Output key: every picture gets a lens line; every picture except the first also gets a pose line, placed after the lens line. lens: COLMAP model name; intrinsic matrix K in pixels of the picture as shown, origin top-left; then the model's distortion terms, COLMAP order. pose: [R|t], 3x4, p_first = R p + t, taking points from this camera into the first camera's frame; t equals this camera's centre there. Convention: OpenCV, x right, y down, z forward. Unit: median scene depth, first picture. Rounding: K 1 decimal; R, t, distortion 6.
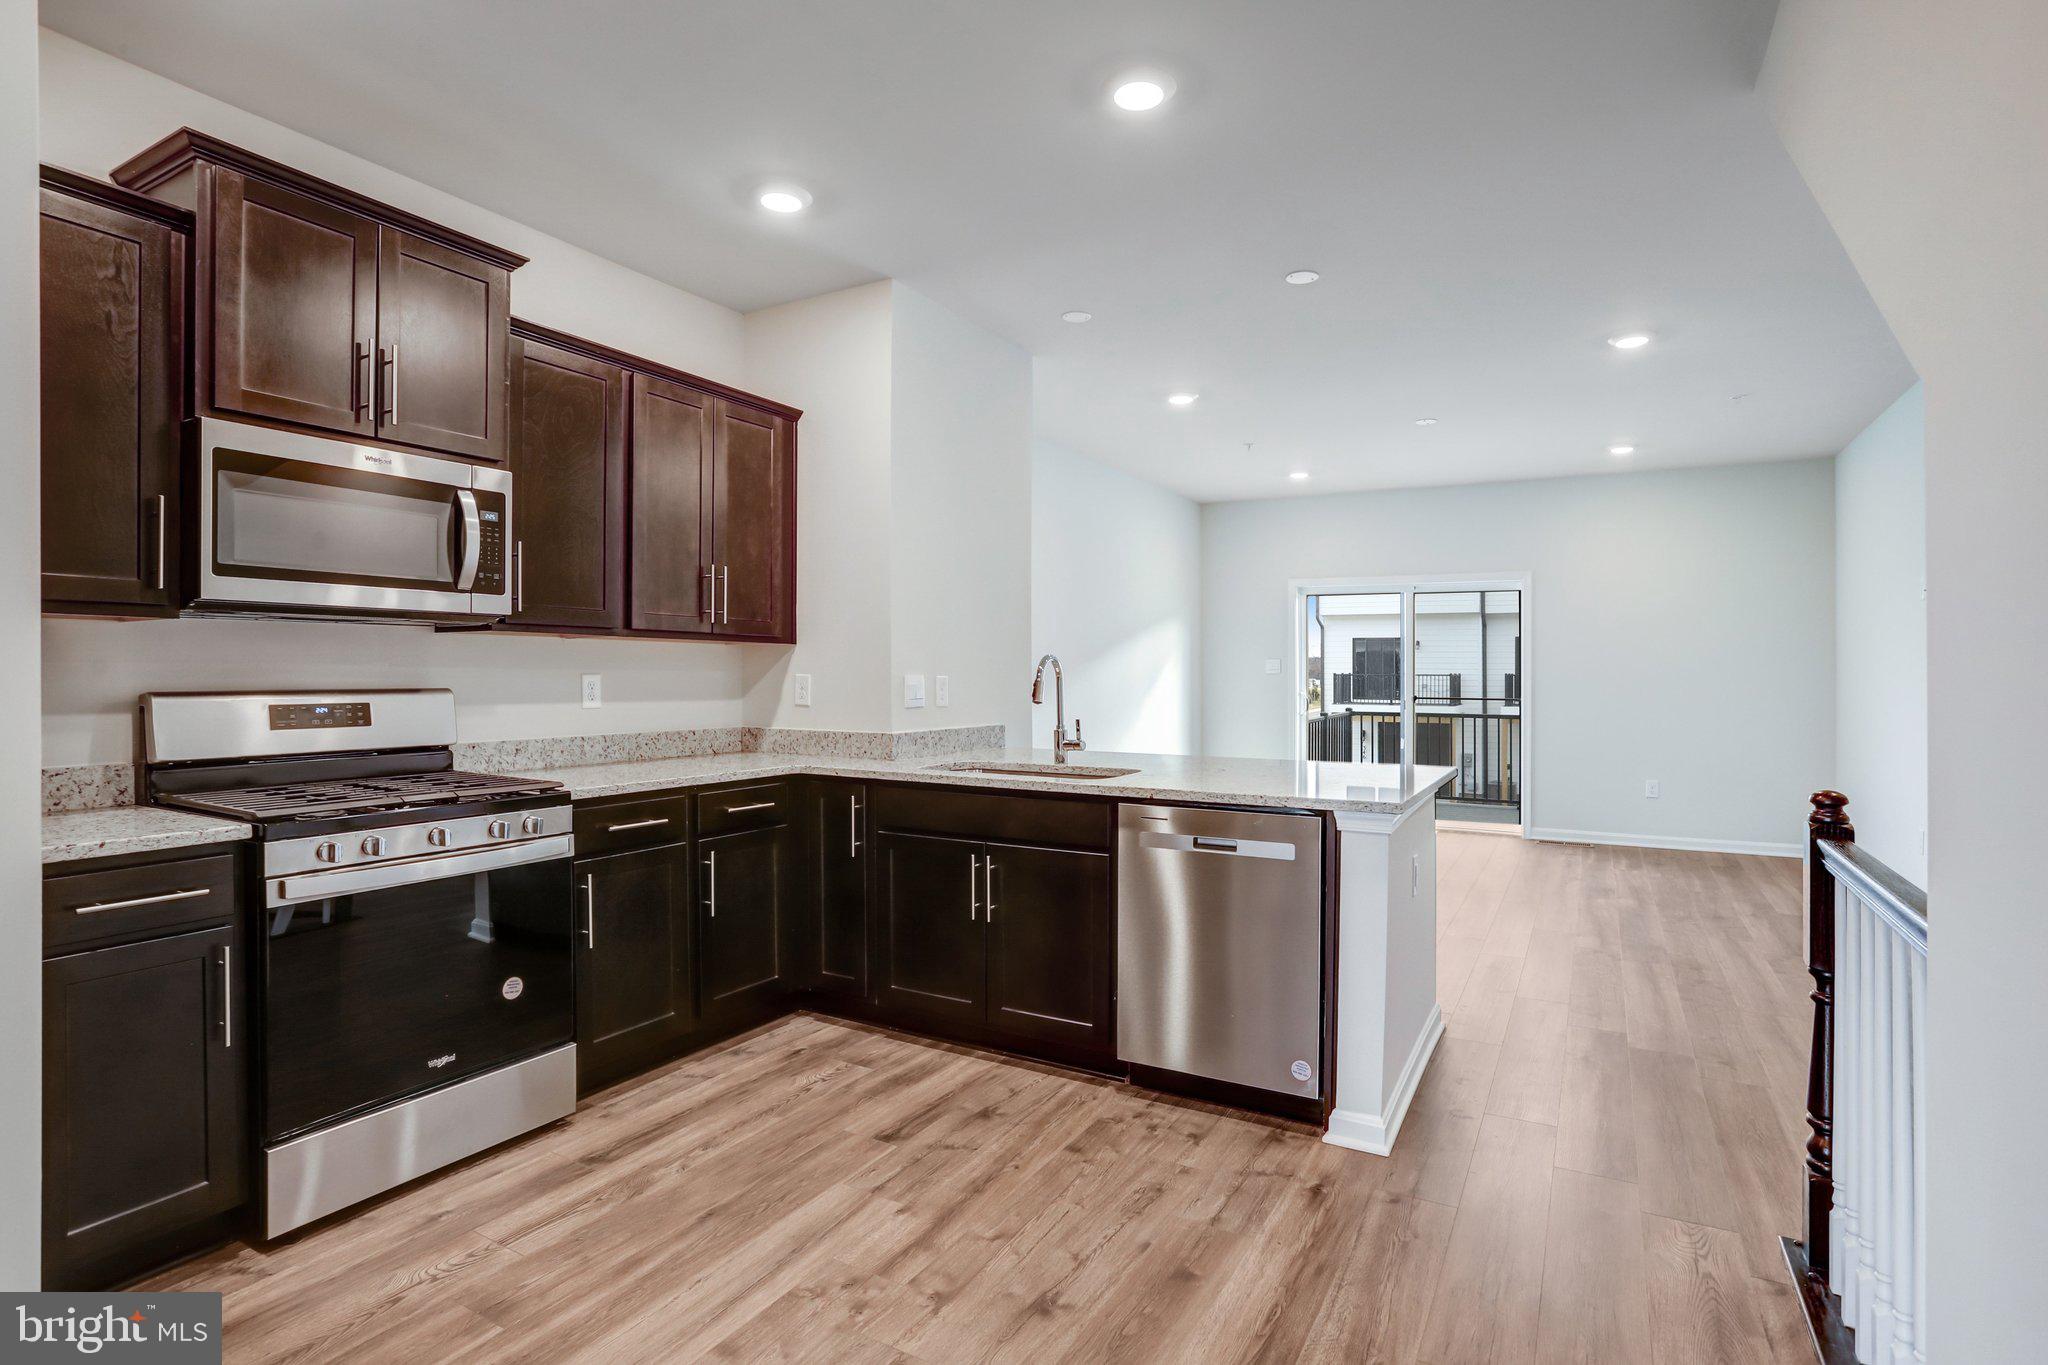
lens RADIAL K [[1008.9, 0, 1049.3], [0, 1008.9, 689.2], [0, 0, 1]] dist [-0.061480, 0.021891]
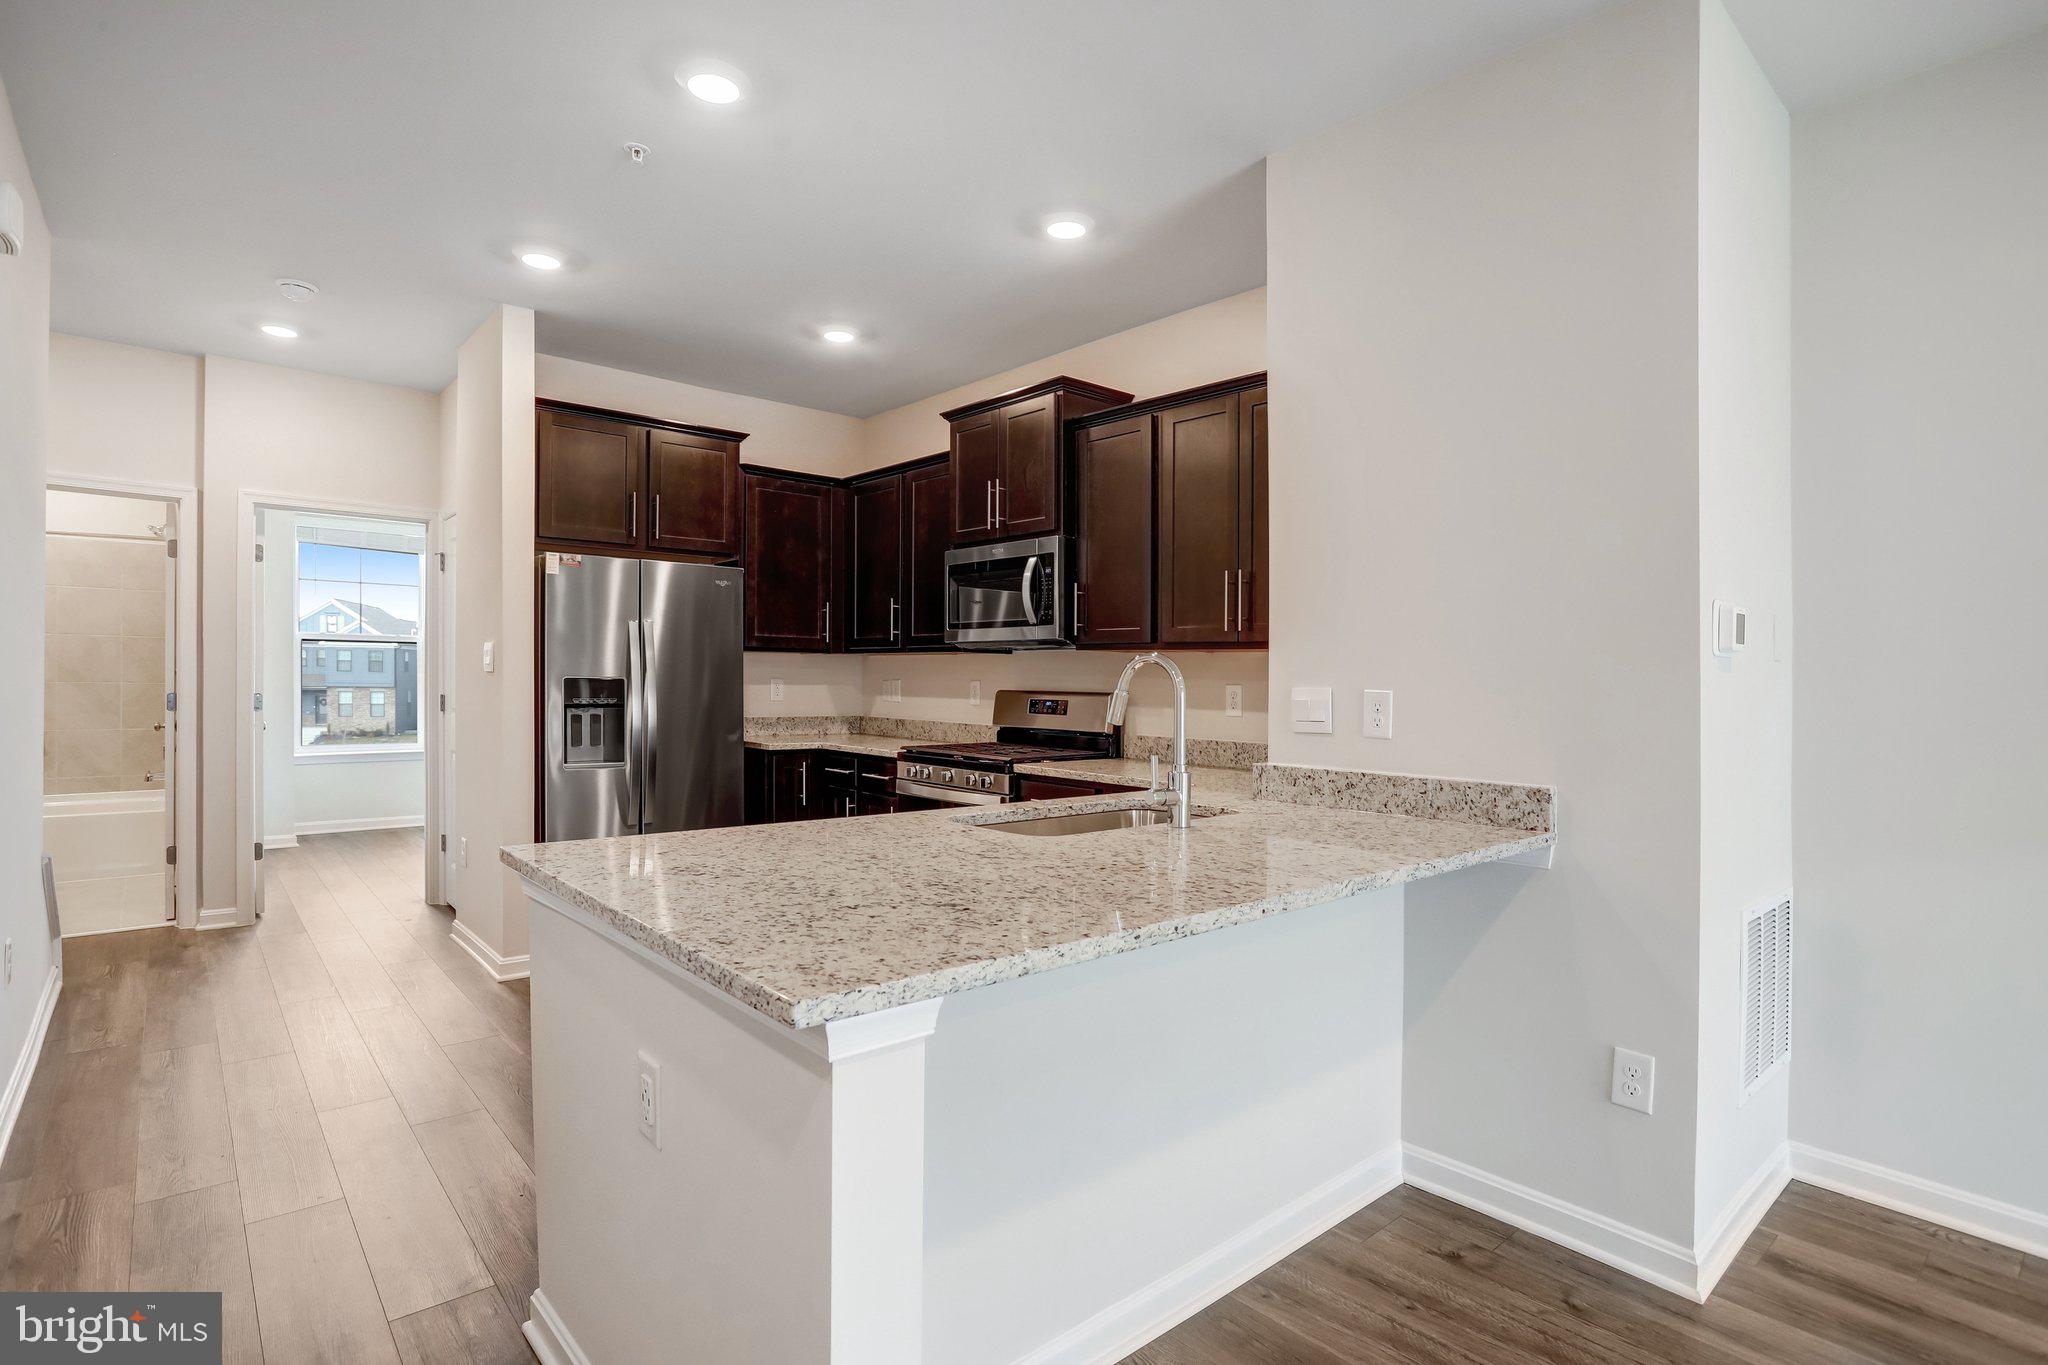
lens RADIAL K [[1008.9, 0, 1007.2], [0, 1008.9, 715.8], [0, 0, 1]] dist [-0.061480, 0.021891]
pose [[-0.358150, 0.023708, -0.933363, 0.794088], [-0.032087, 0.998774, 0.037683, -0.017532], [0.933113, 0.043445, -0.356950, 1.425182]]
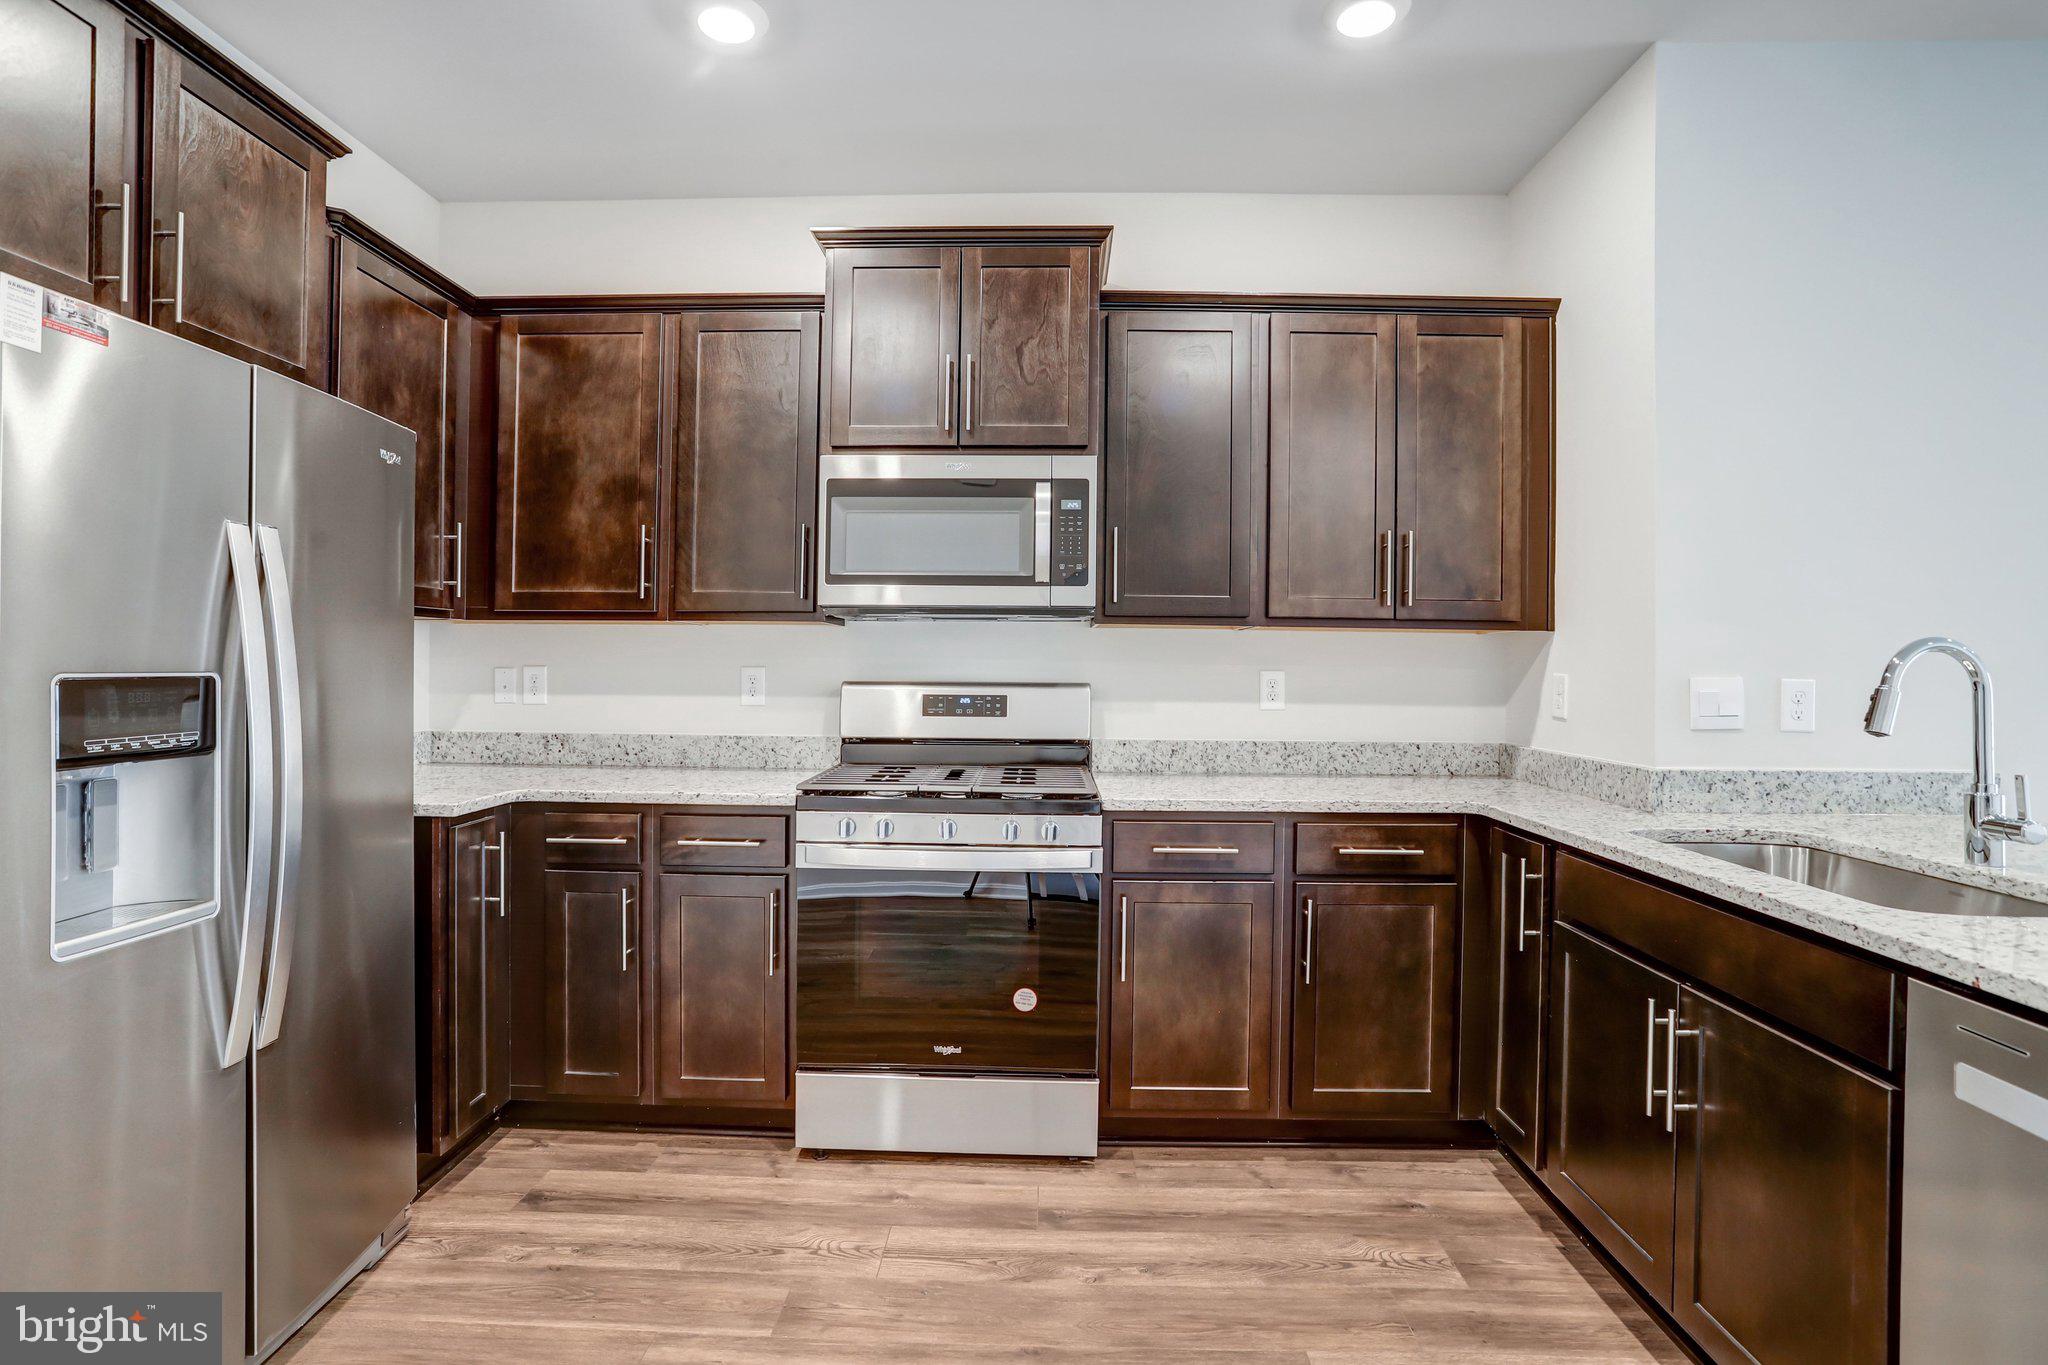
lens RADIAL K [[1008.9, 0, 1023.9], [0, 1008.9, 669.1], [0, 0, 1]] dist [-0.061480, 0.021891]
pose [[0.452631, 0.005068, -0.891684, 0.281342], [-0.021638, 0.999752, -0.005302, -0.008479], [0.891435, 0.021694, 0.452628, 0.499067]]
